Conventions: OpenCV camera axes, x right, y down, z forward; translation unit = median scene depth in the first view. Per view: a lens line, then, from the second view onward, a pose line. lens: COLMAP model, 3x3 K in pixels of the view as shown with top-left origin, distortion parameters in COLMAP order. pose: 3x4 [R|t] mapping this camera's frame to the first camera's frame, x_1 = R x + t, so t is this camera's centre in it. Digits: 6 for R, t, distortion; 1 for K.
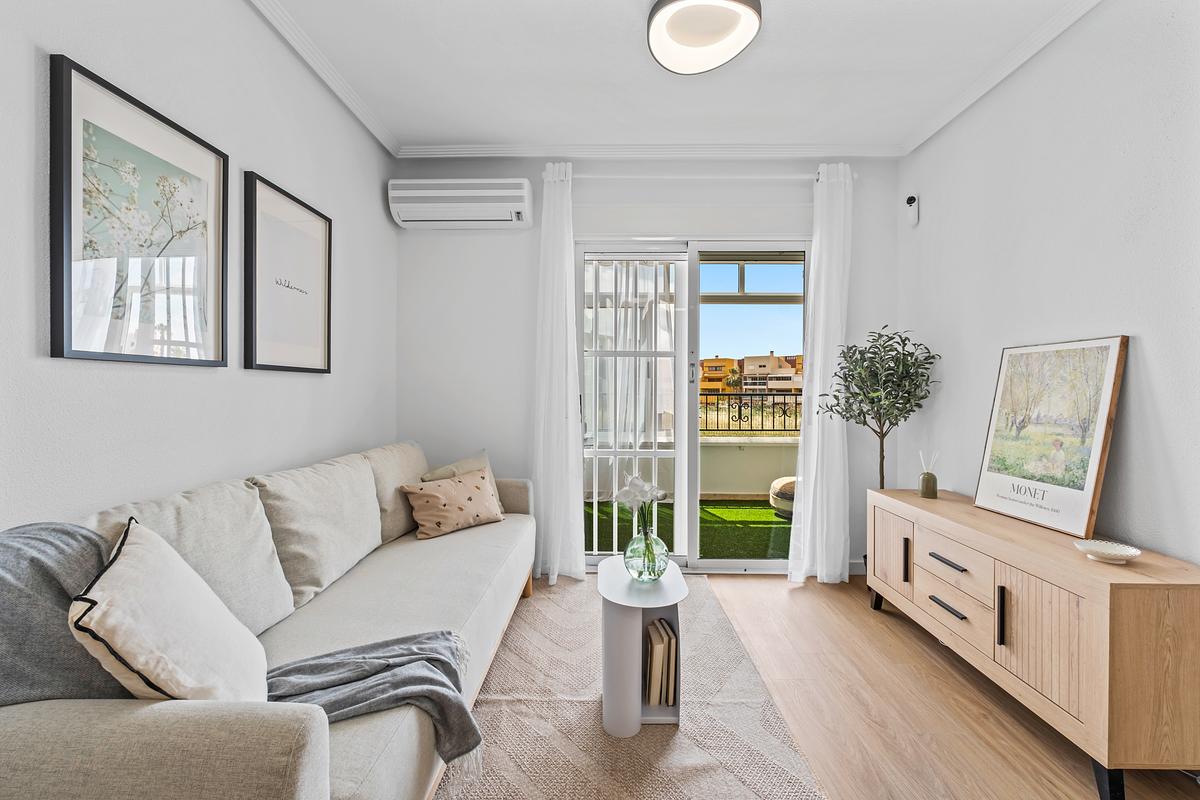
lens RADIAL K [[499.6, 0, 602.6], [0, 499.6, 394.6], [0, 0, 1]] dist [-0.004514, -0.000134]
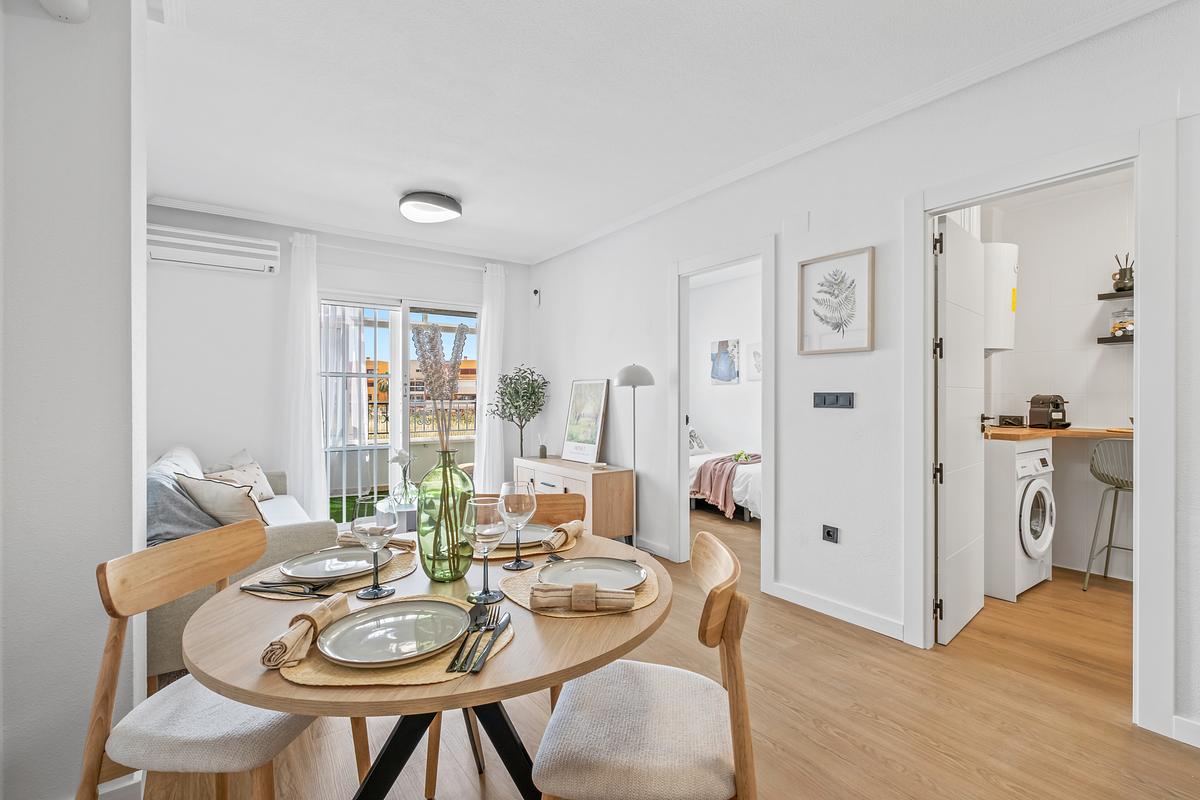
lens RADIAL K [[538.3, 0, 601.9], [0, 538.3, 395.1], [0, 0, 1]] dist [0.000512, 0.000350]
pose [[0.803347, -0.001271, 0.595510, -0.330483], [0.007570, 0.999939, -0.008078, -0.012601], [-0.595463, 0.010997, 0.803307, -0.673460]]
